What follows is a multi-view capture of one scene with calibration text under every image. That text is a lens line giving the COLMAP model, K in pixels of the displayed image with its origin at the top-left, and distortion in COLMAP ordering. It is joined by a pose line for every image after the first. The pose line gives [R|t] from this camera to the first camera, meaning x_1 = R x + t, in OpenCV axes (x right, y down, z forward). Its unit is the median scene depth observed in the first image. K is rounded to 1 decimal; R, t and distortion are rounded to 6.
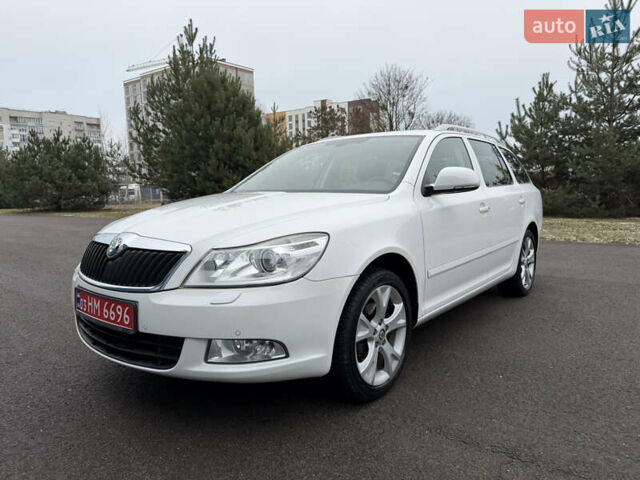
lens RADIAL K [[448.8, 0, 322.6], [0, 448.8, 242.4], [0, 0, 1]] dist [0.042539, -0.055166]
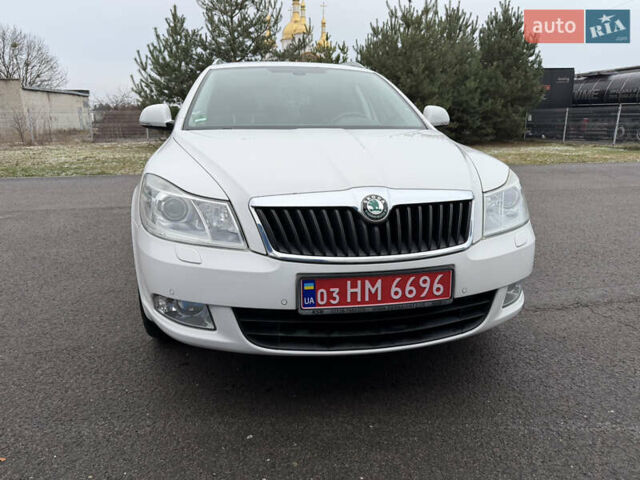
lens RADIAL K [[462.7, 0, 317.3], [0, 462.7, 241.0], [0, 0, 1]] dist [-0.032106, 0.004814]
pose [[0.659927, -0.170697, 0.731682, -0.261329], [0.071053, 0.983664, 0.165398, -0.016221], [-0.747962, -0.057163, 0.661275, 0.134410]]
